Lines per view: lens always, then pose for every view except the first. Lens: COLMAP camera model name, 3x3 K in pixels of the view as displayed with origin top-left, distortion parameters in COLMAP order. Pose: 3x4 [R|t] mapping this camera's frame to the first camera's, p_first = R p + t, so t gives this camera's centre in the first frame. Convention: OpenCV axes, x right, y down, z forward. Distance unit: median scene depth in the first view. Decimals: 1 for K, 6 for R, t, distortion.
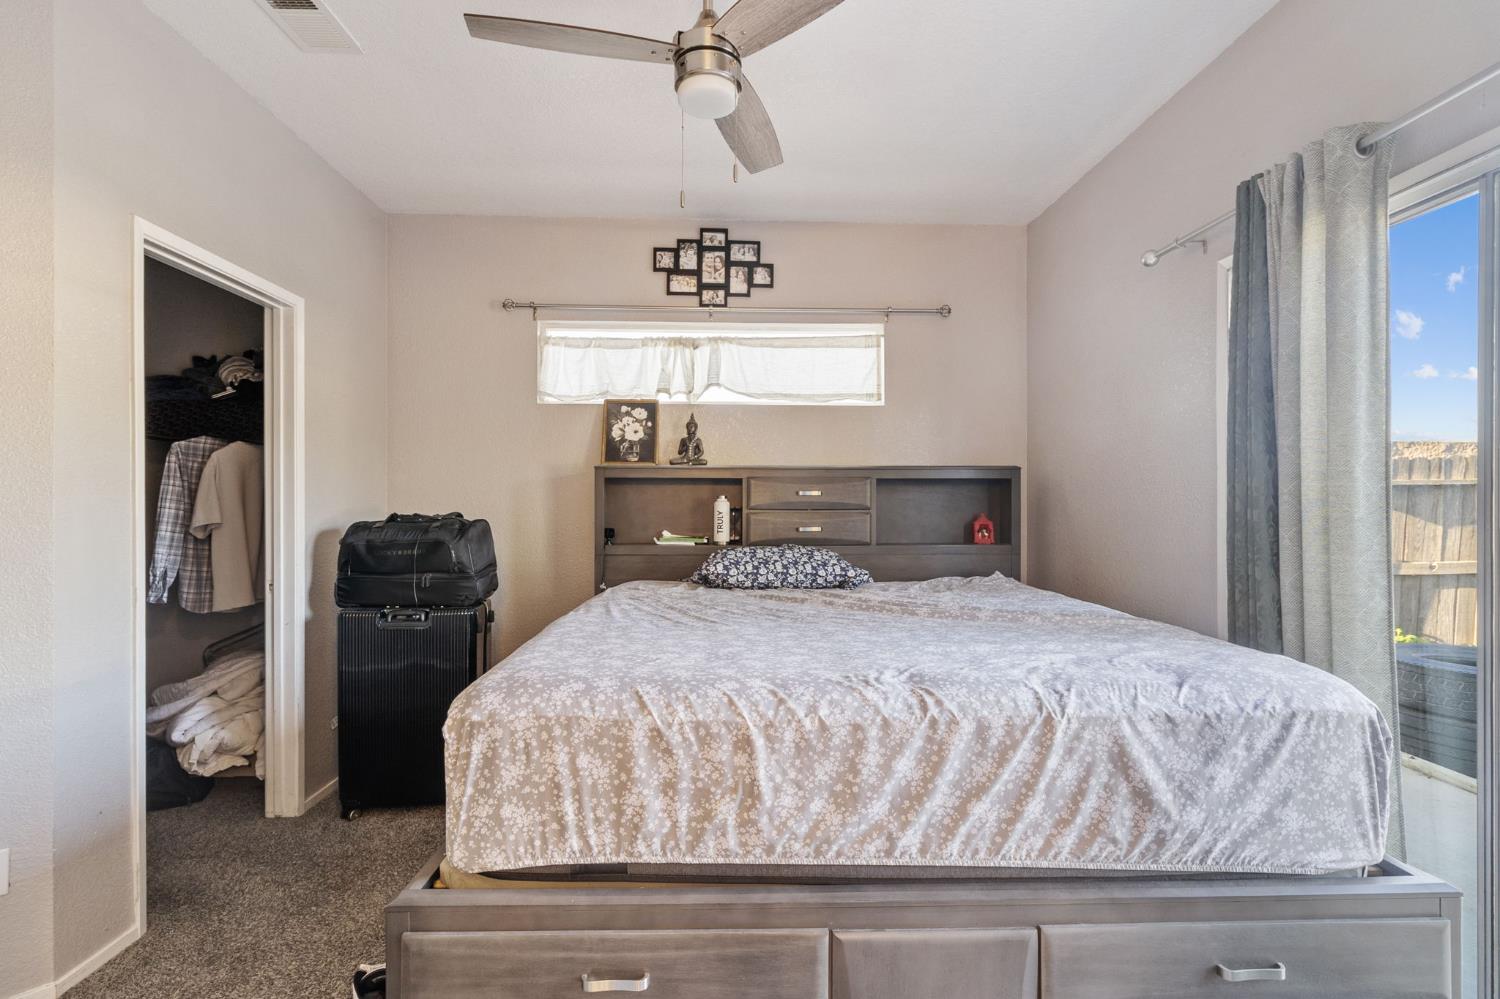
lens RADIAL K [[699.5, 0, 760.4], [0, 699.5, 494.4], [0, 0, 1]] dist [0.000809, 0.000025]
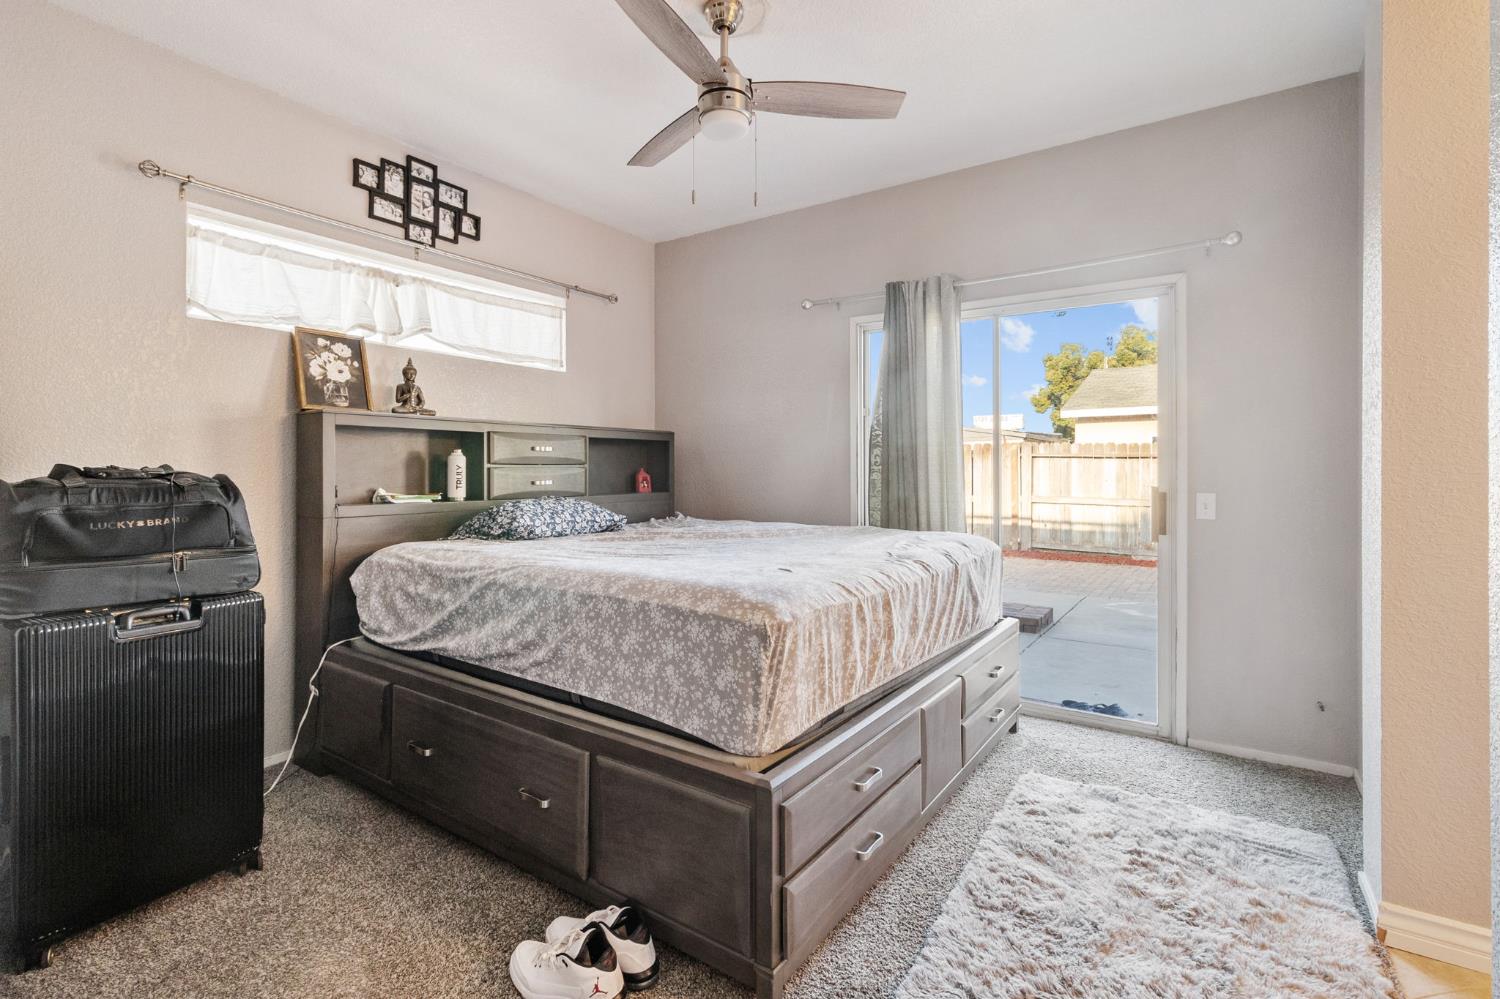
lens RADIAL K [[665.9, 0, 747.0], [0, 665.9, 458.7], [0, 0, 1]] dist [0.001182, 0.000156]
pose [[0.620109, 0.009982, 0.784452, -0.495375], [-0.008359, 0.999946, -0.006117, 0.015845], [-0.784471, -0.002764, 0.620159, 0.119408]]
